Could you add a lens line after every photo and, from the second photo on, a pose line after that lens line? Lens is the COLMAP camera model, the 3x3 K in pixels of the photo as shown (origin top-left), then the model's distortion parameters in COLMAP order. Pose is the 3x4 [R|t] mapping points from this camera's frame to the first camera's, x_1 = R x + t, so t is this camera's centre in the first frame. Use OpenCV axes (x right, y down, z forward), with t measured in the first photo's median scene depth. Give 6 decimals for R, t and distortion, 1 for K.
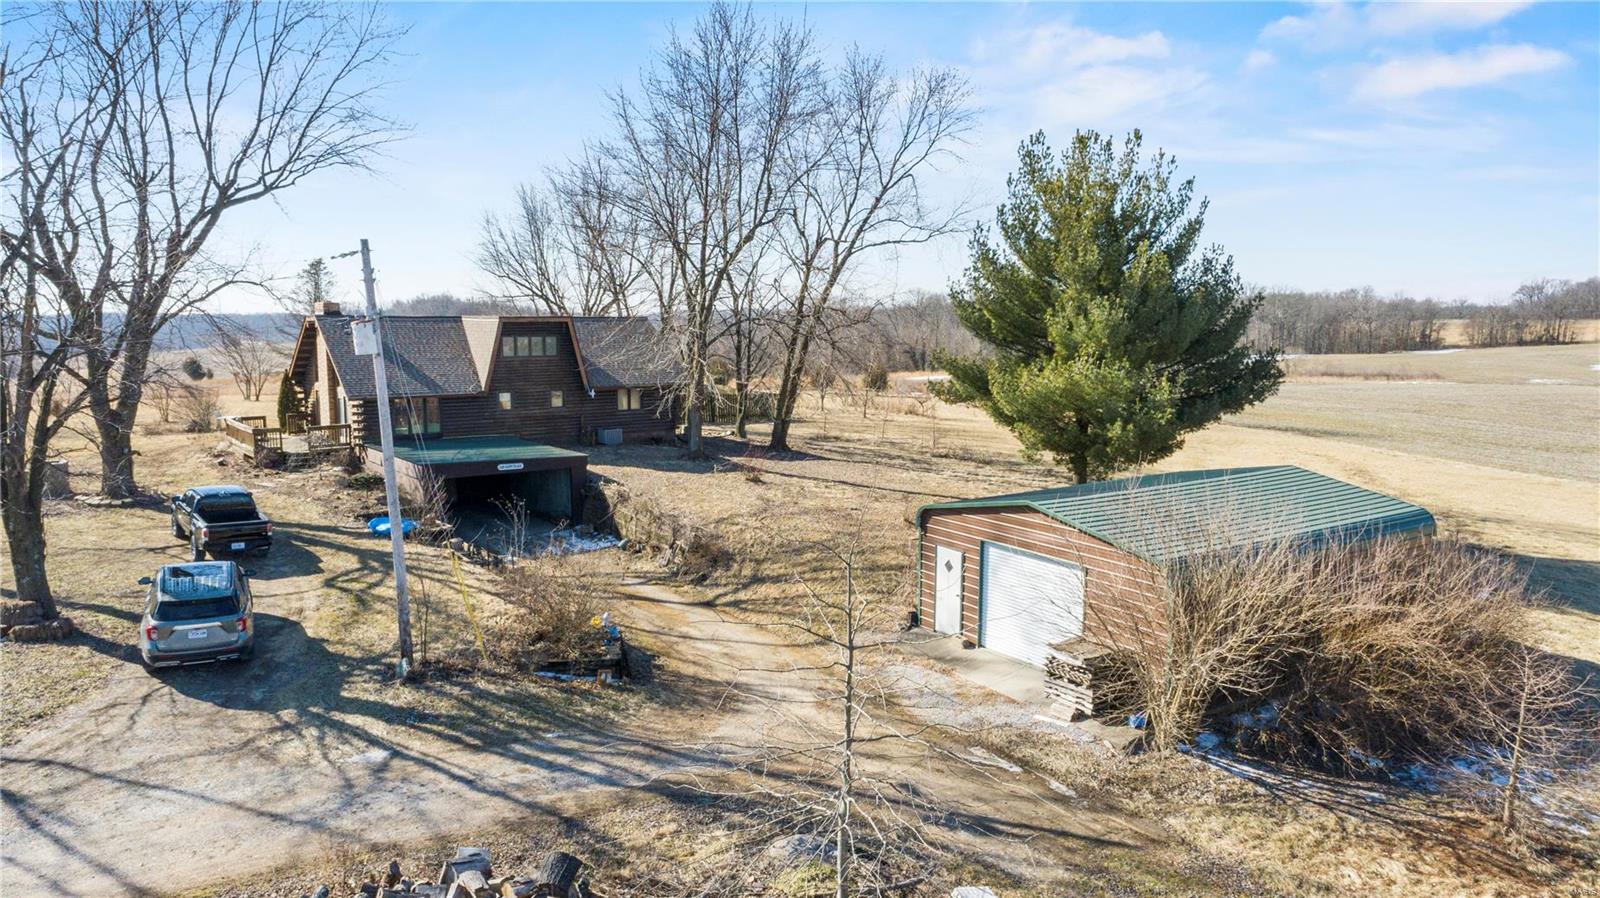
lens RADIAL K [[1081.5, 0, 800.3], [0, 1081.5, 450.1], [0, 0, 1]] dist [-0.017998, 0.013688]
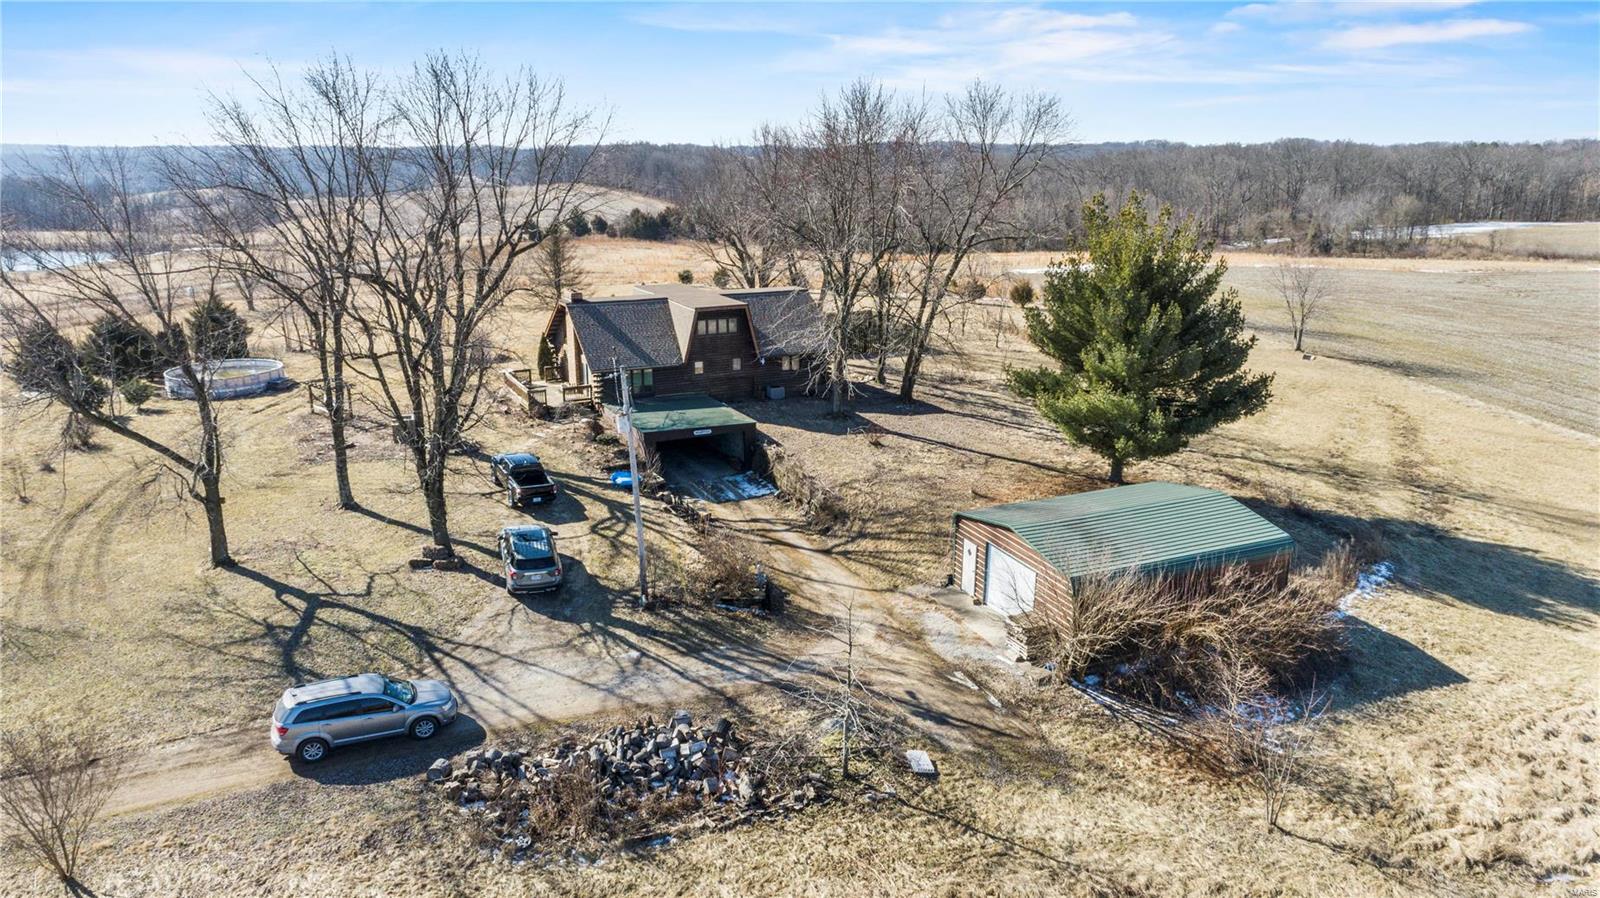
lens RADIAL K [[1081.5, 0, 797.0], [0, 1081.5, 452.9], [0, 0, 1]] dist [-0.017998, 0.013688]
pose [[0.984353, 0.048429, -0.169422, 0.148522], [-0.021759, 0.987539, 0.155865, -0.276979], [0.174859, -0.149740, 0.973140, -0.564811]]
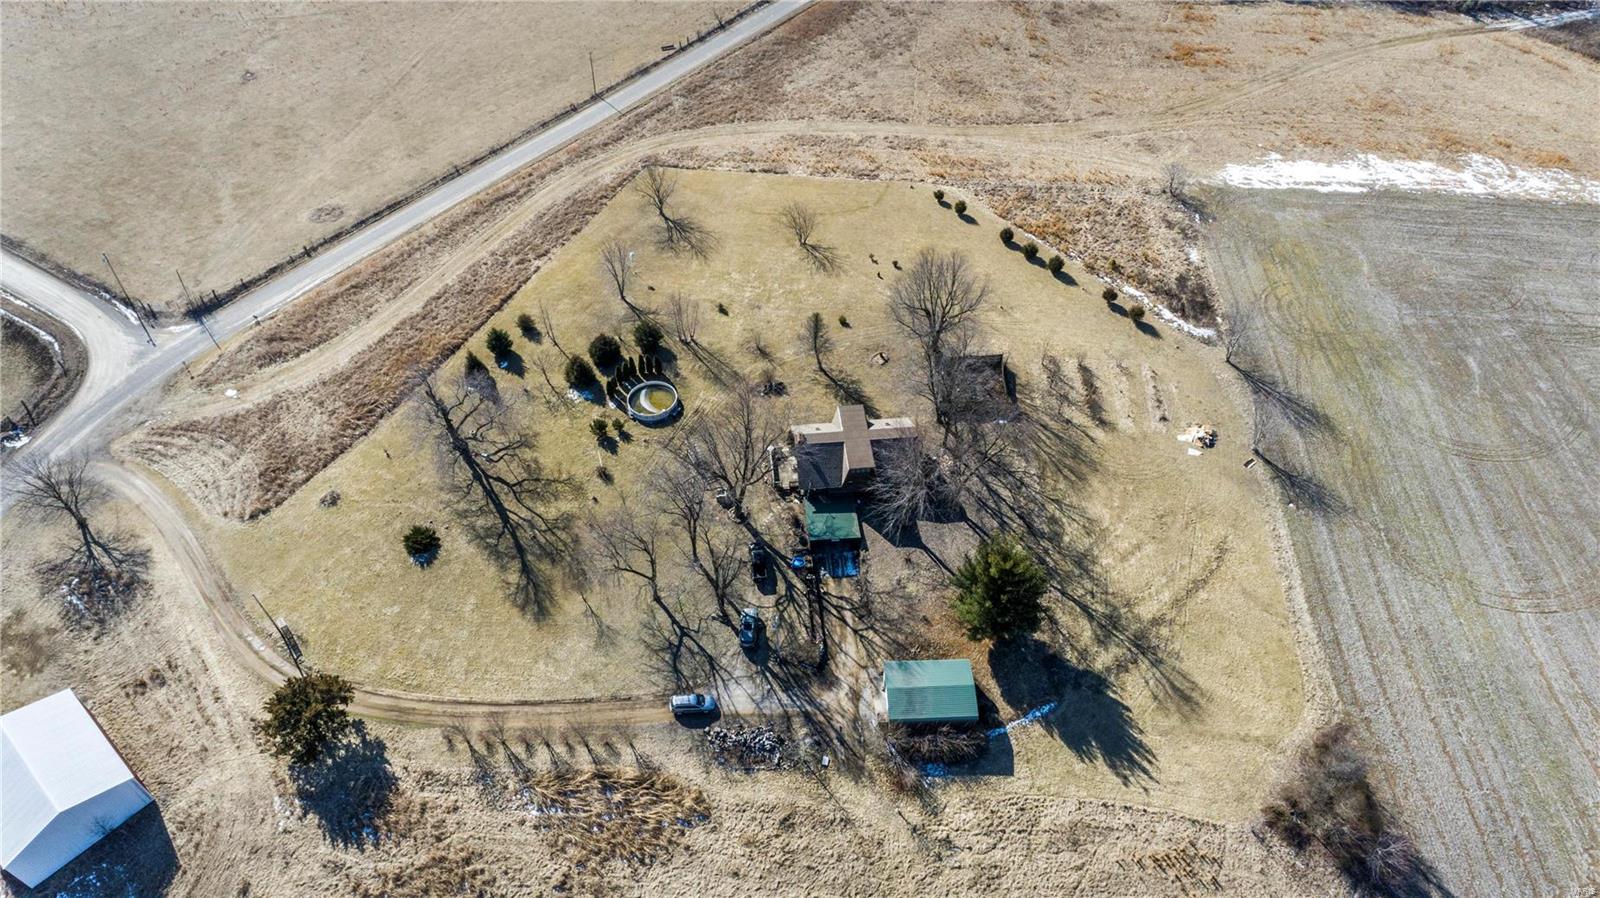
lens RADIAL K [[1081.5, 0, 801.7], [0, 1081.5, 449.5], [0, 0, 1]] dist [-0.017998, 0.013688]
pose [[0.859322, 0.381712, -0.340385, 1.048884], [-0.072961, 0.750237, 0.657131, -3.687730], [0.506204, -0.539853, 0.672545, -1.814343]]
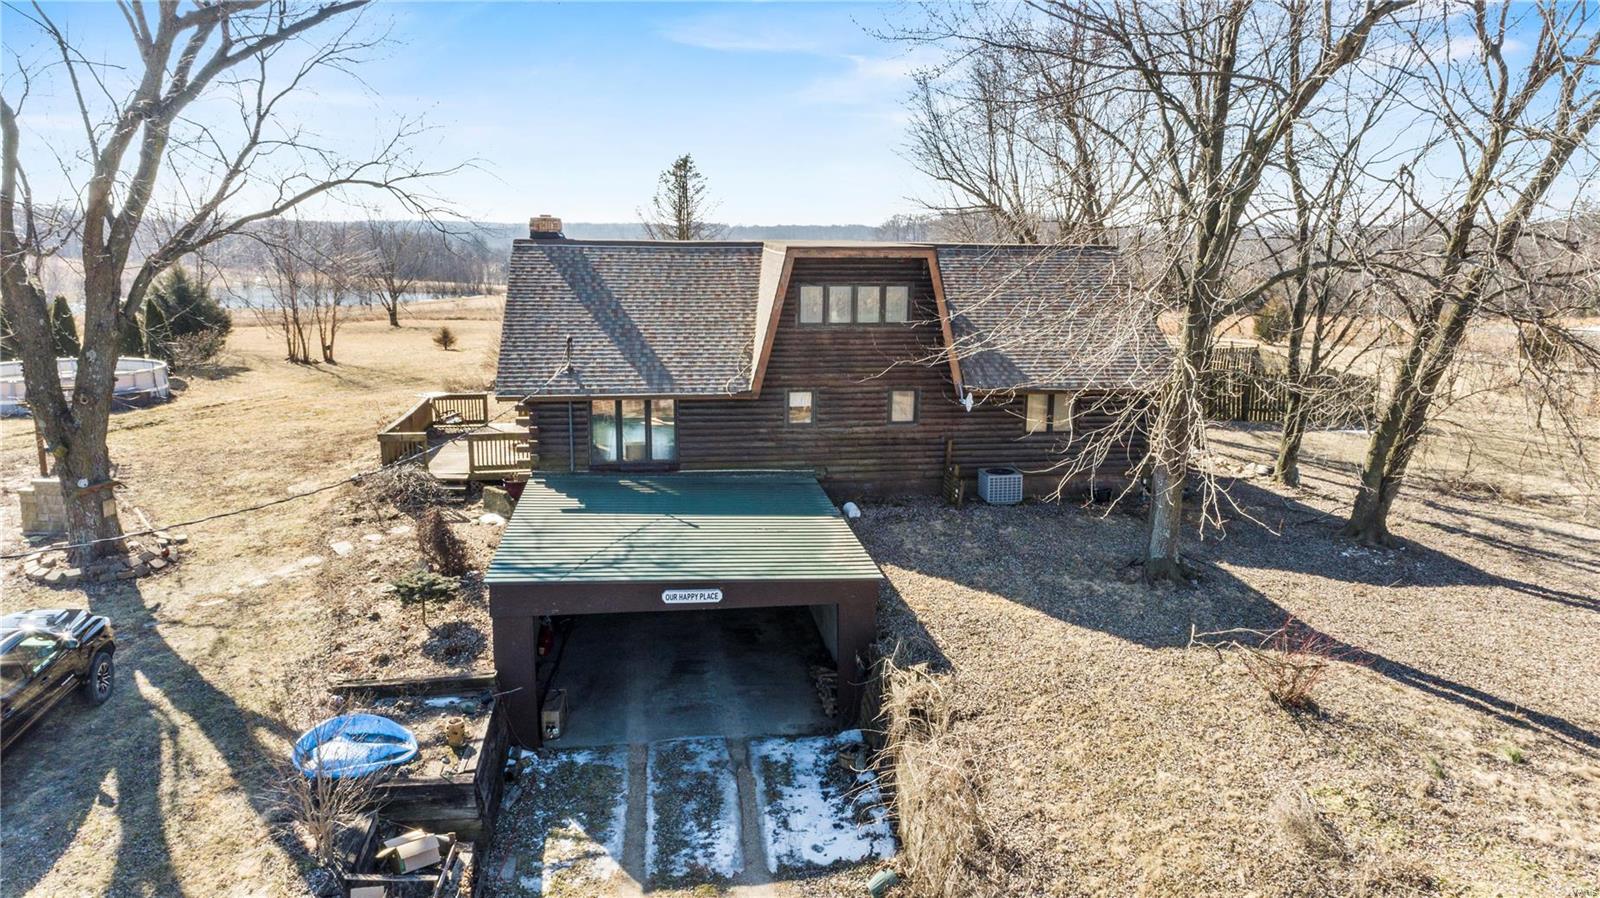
lens RADIAL K [[1081.5, 0, 798.0], [0, 1081.5, 451.6], [0, 0, 1]] dist [-0.017998, 0.013688]
pose [[0.878398, 0.103599, -0.466567, -0.045556], [-0.066137, 0.993180, 0.096014, -0.134354], [0.473332, -0.053481, 0.879259, 0.960566]]
